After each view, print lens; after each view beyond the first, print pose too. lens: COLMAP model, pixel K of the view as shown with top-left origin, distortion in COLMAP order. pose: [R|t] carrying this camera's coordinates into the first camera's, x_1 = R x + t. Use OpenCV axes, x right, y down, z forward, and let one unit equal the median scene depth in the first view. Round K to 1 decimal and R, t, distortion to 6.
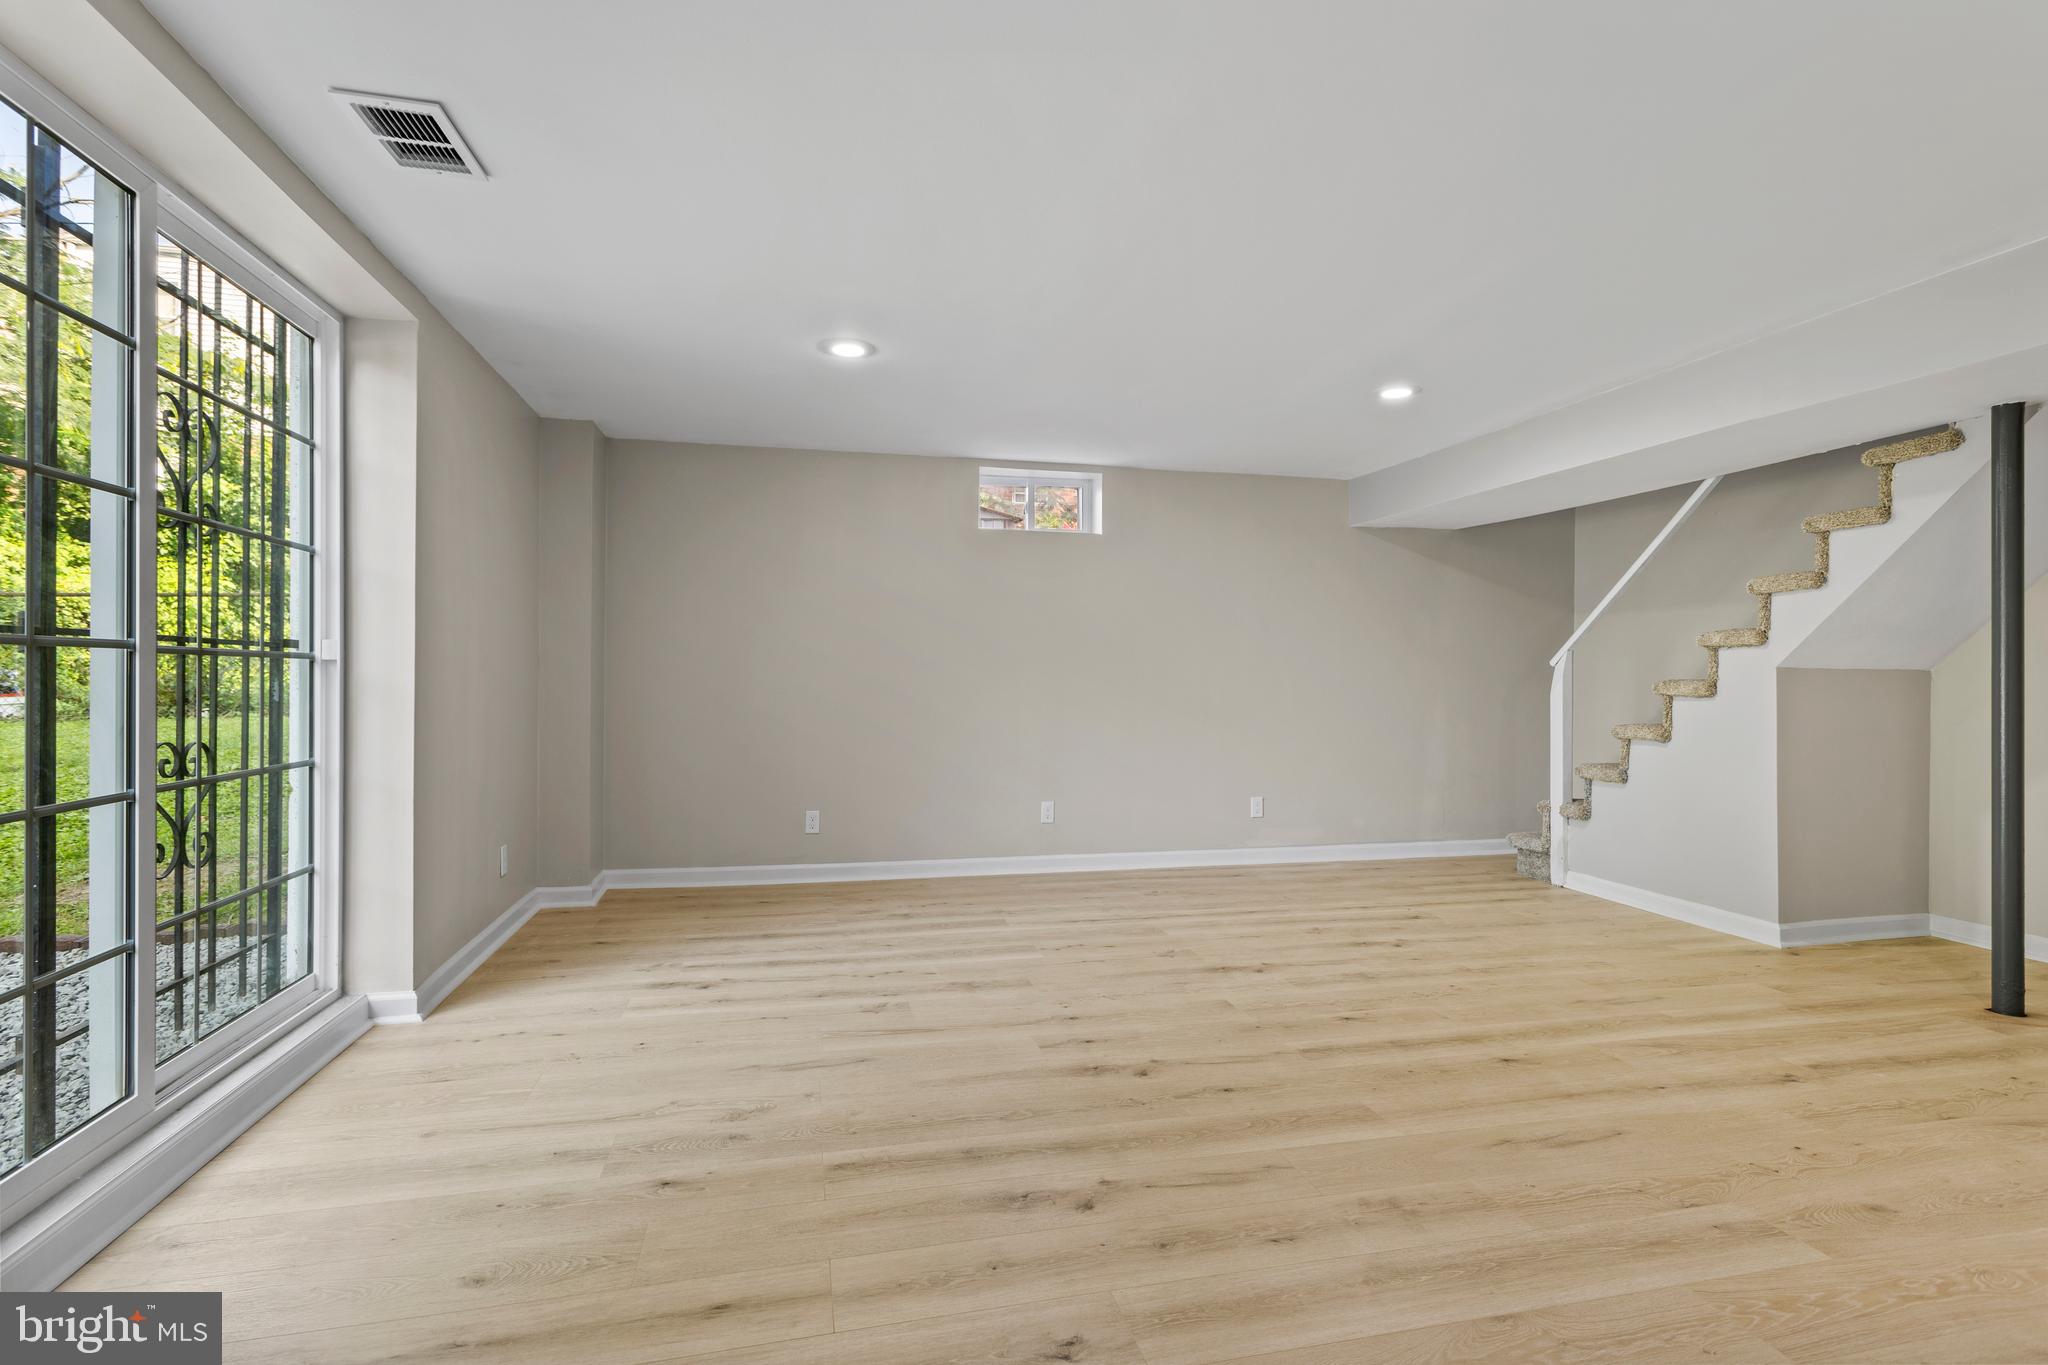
lens RADIAL K [[972.9, 0, 1017.5], [0, 972.9, 709.2], [0, 0, 1]] dist [0.000240, 0.000401]
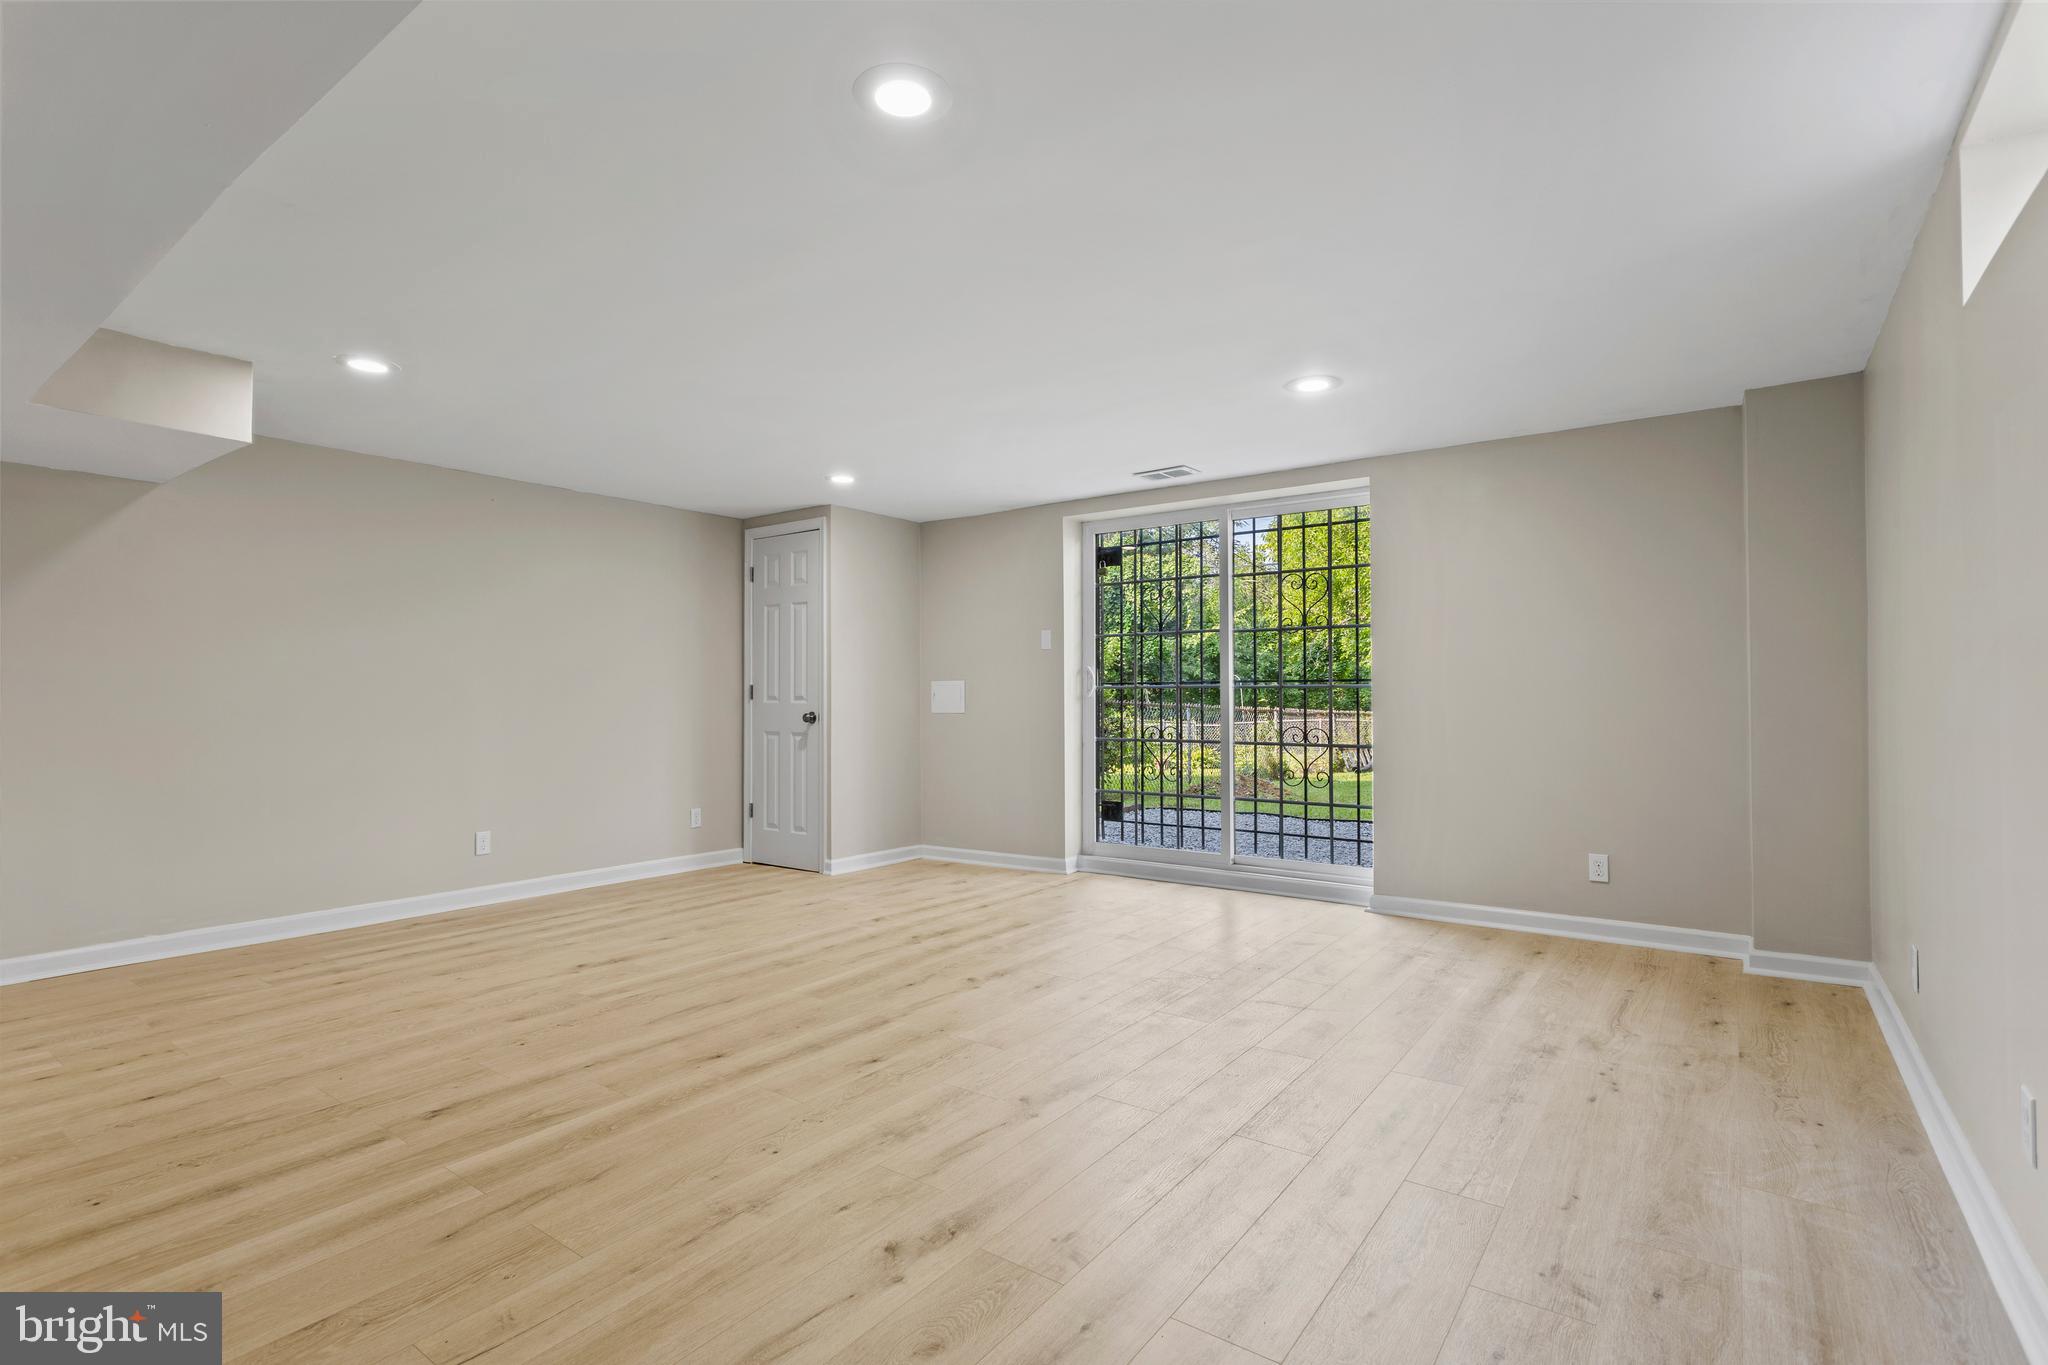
lens RADIAL K [[972.9, 0, 1017.5], [0, 972.9, 709.2], [0, 0, 1]] dist [0.000240, 0.000401]
pose [[-0.763631, 0.003876, -0.645641, 0.896224], [-0.023891, 0.999128, 0.034254, -0.058183], [0.645211, 0.041583, -0.762872, 1.916843]]
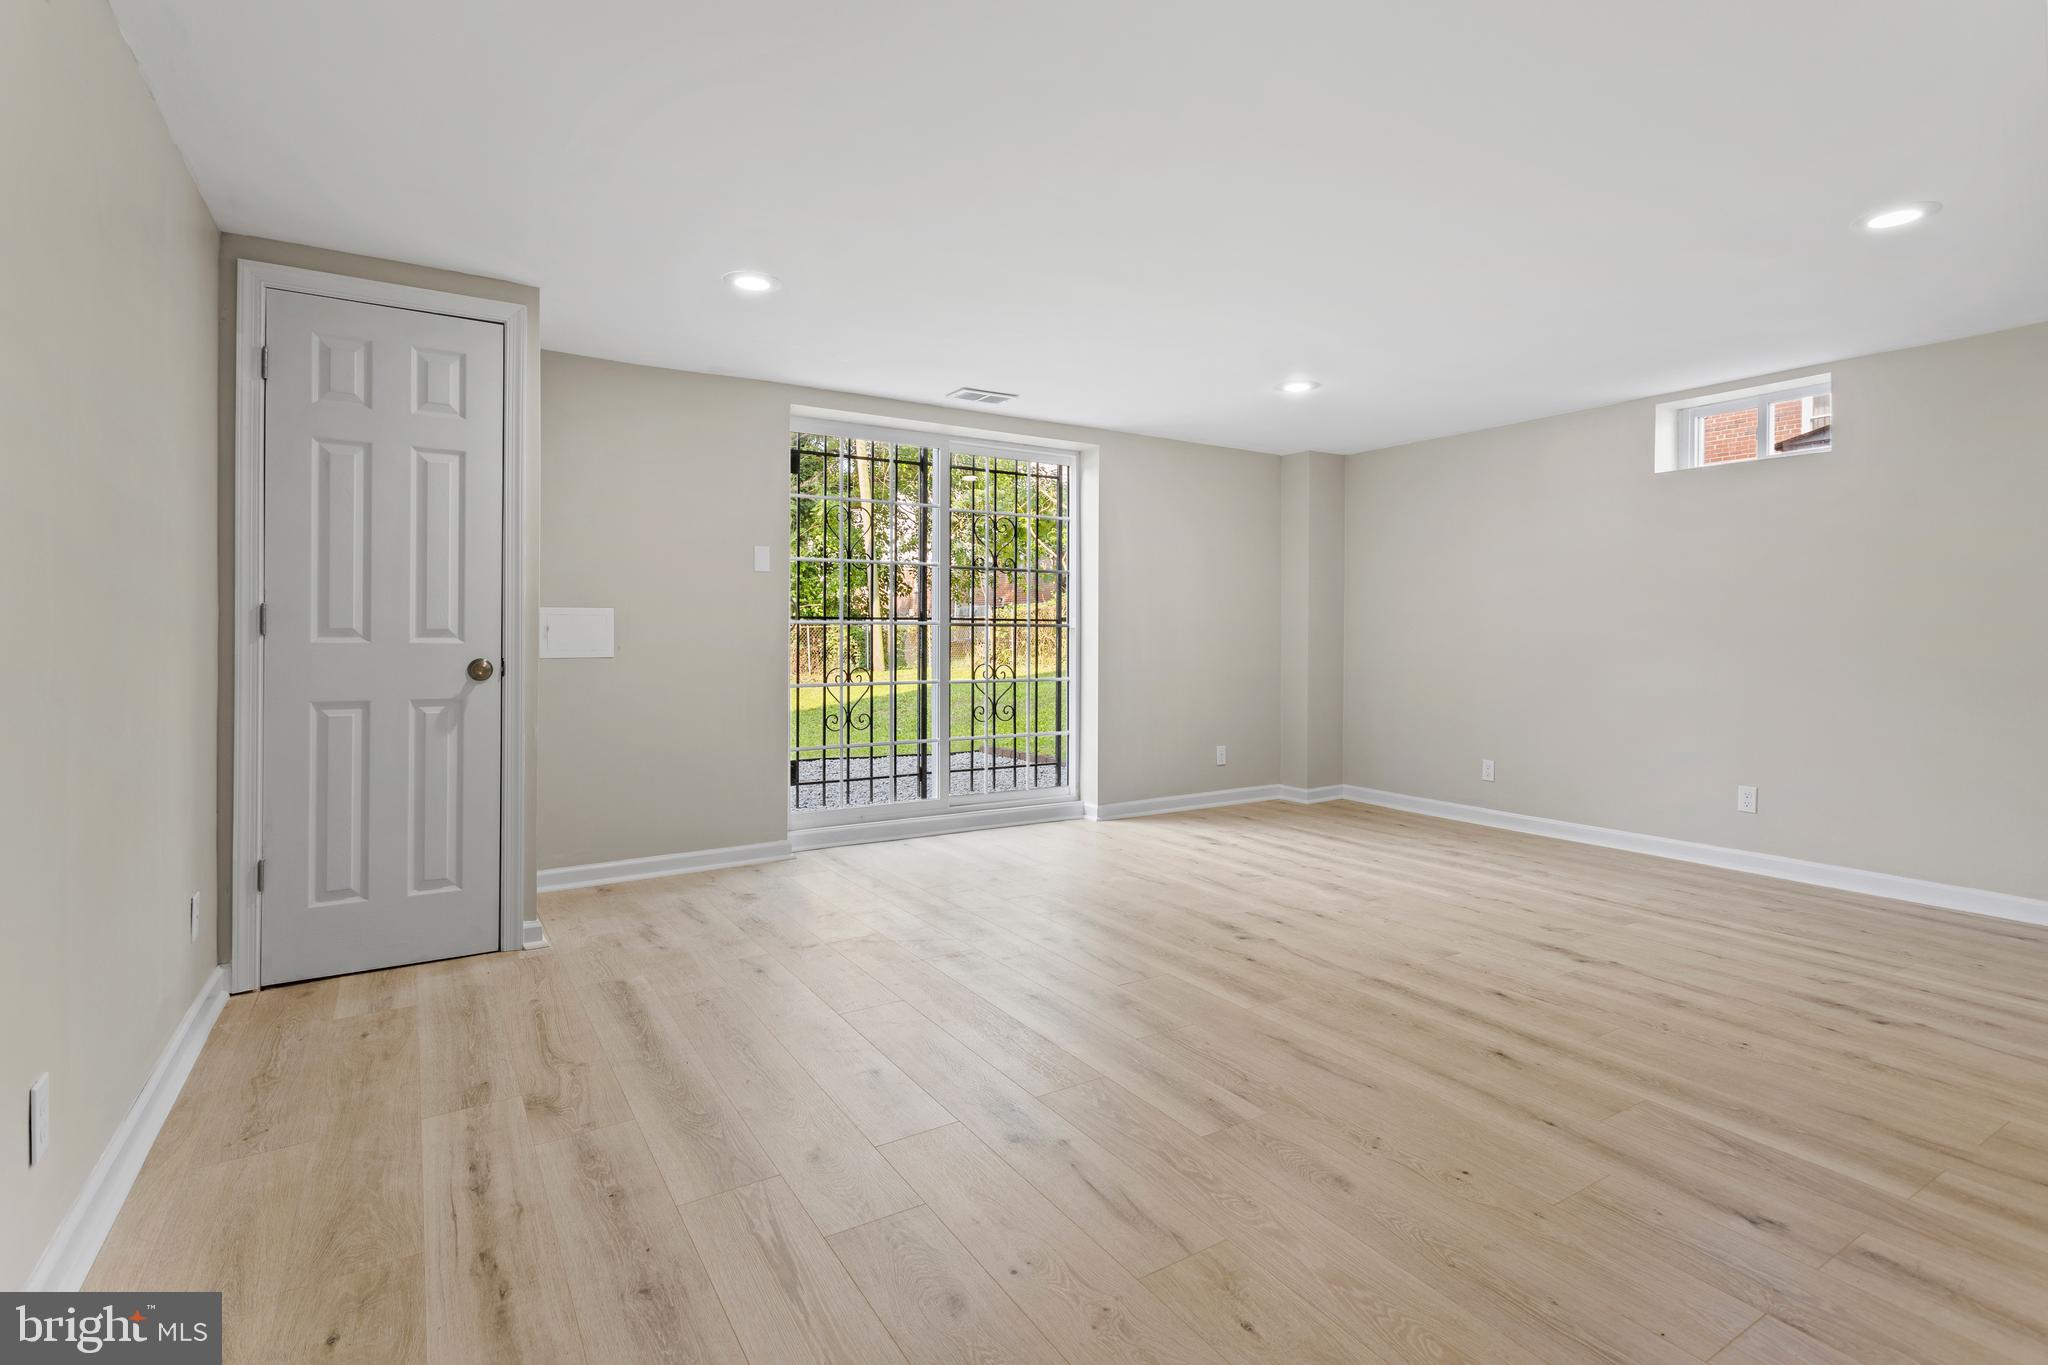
lens RADIAL K [[988.0, 0, 1017.3], [0, 988.0, 664.9], [0, 0, 1]] dist [-0.009350, 0.005884]
pose [[0.316381, 0.024651, -0.948312, 1.172352], [-0.033154, 0.999339, 0.014917, -0.001624], [0.948053, 0.026721, 0.316990, 0.258252]]
